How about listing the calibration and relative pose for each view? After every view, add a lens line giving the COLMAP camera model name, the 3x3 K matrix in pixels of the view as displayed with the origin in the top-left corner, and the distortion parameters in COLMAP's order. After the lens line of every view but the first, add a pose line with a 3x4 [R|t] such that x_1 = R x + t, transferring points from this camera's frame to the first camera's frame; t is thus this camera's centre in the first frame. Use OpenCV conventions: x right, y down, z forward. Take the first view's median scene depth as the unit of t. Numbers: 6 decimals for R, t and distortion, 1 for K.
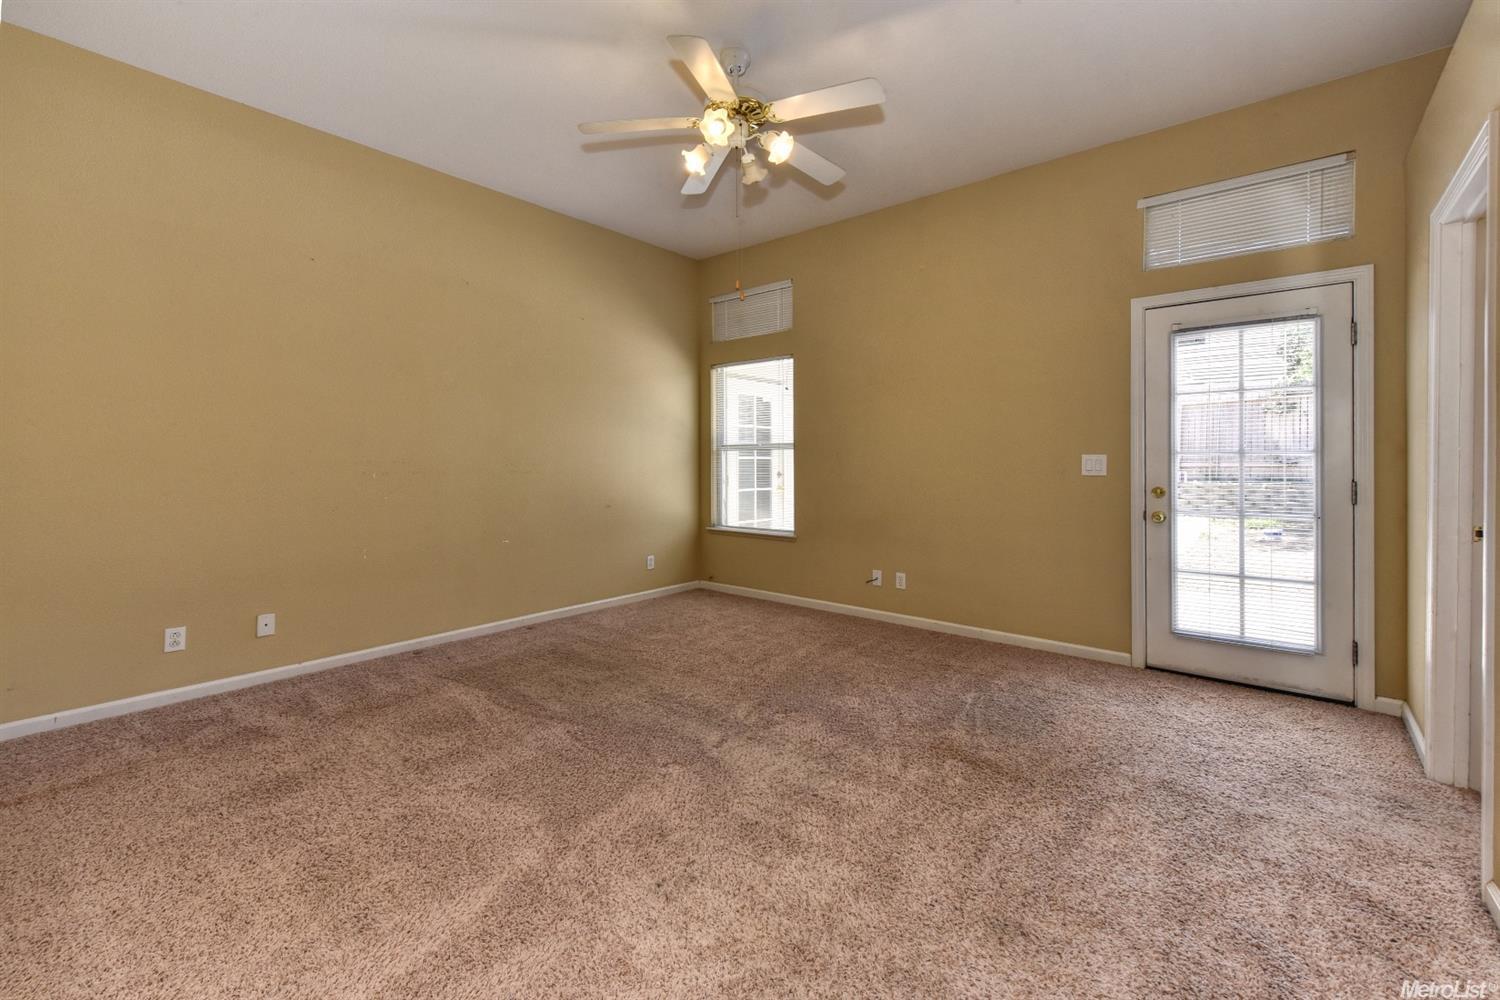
lens RADIAL K [[597.7, 0, 765.0], [0, 597.7, 462.3], [0, 0, 1]] dist [0.008085, -0.001166]
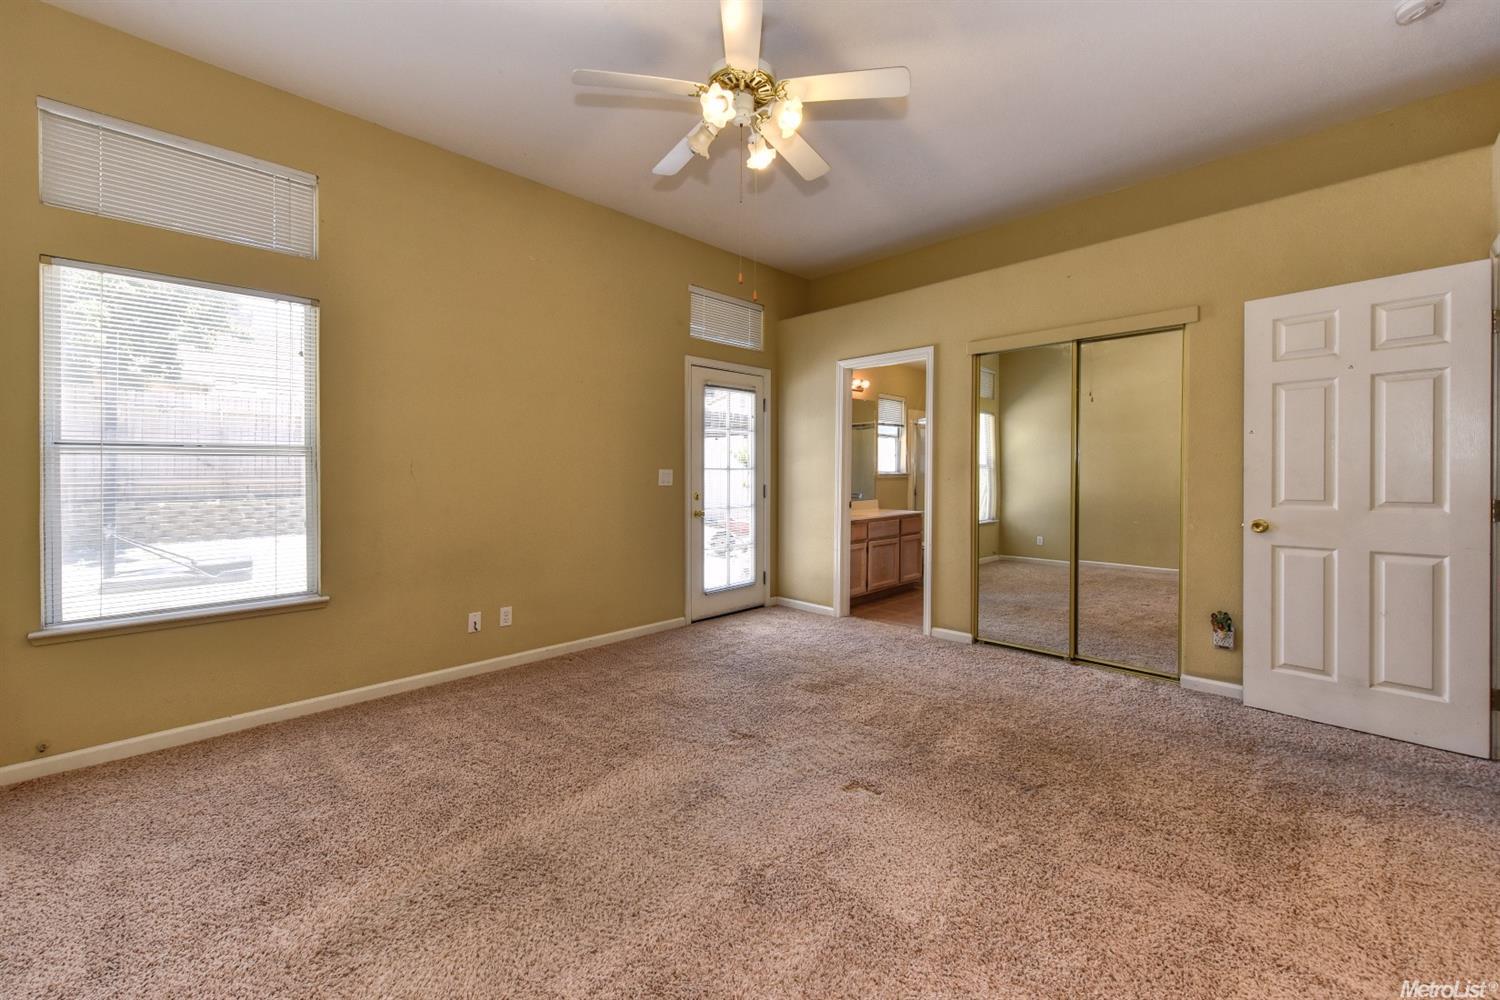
lens RADIAL K [[597.7, 0, 774.3], [0, 597.7, 472.7], [0, 0, 1]] dist [0.008085, -0.001166]
pose [[0.108016, -0.000453, 0.994149, -0.716652], [0.004355, 0.999991, -0.000017, -0.004584], [-0.994140, 0.004331, 0.108017, 0.657799]]
